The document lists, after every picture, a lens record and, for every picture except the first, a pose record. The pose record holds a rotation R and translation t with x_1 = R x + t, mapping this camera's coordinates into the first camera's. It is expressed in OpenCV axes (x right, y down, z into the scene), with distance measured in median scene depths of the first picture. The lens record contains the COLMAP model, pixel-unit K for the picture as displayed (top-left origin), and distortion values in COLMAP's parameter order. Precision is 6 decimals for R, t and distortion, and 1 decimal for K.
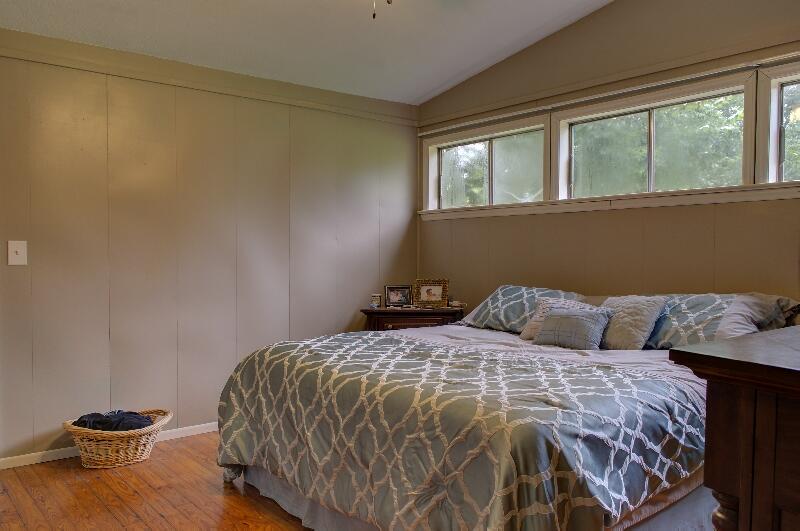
lens RADIAL K [[640.2, 0, 400.0], [0, 640.2, 265.5], [0, 0, 1]] dist [0.003112, 0.004810]
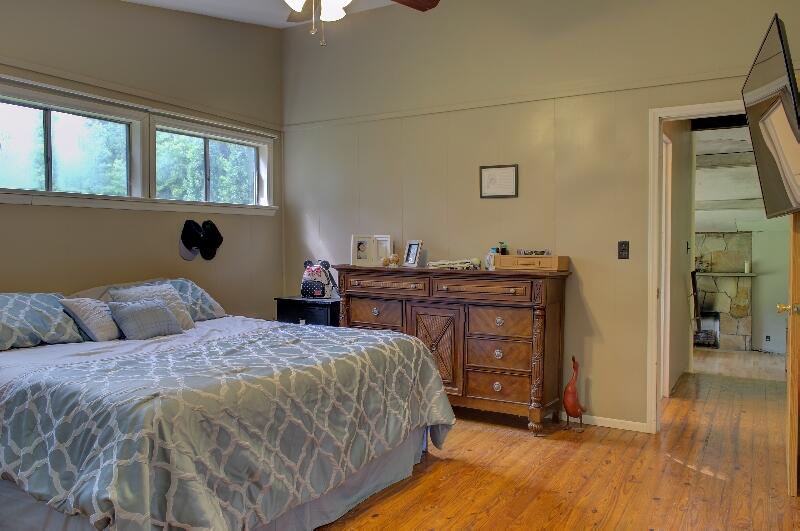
lens RADIAL K [[640.2, 0, 400.0], [0, 640.2, 265.5], [0, 0, 1]] dist [0.003112, 0.004810]
pose [[-0.354244, -0.012880, 0.935064, -0.958133], [0.036313, 0.998962, 0.027517, -0.006442], [-0.934448, 0.043703, -0.353408, 1.088075]]
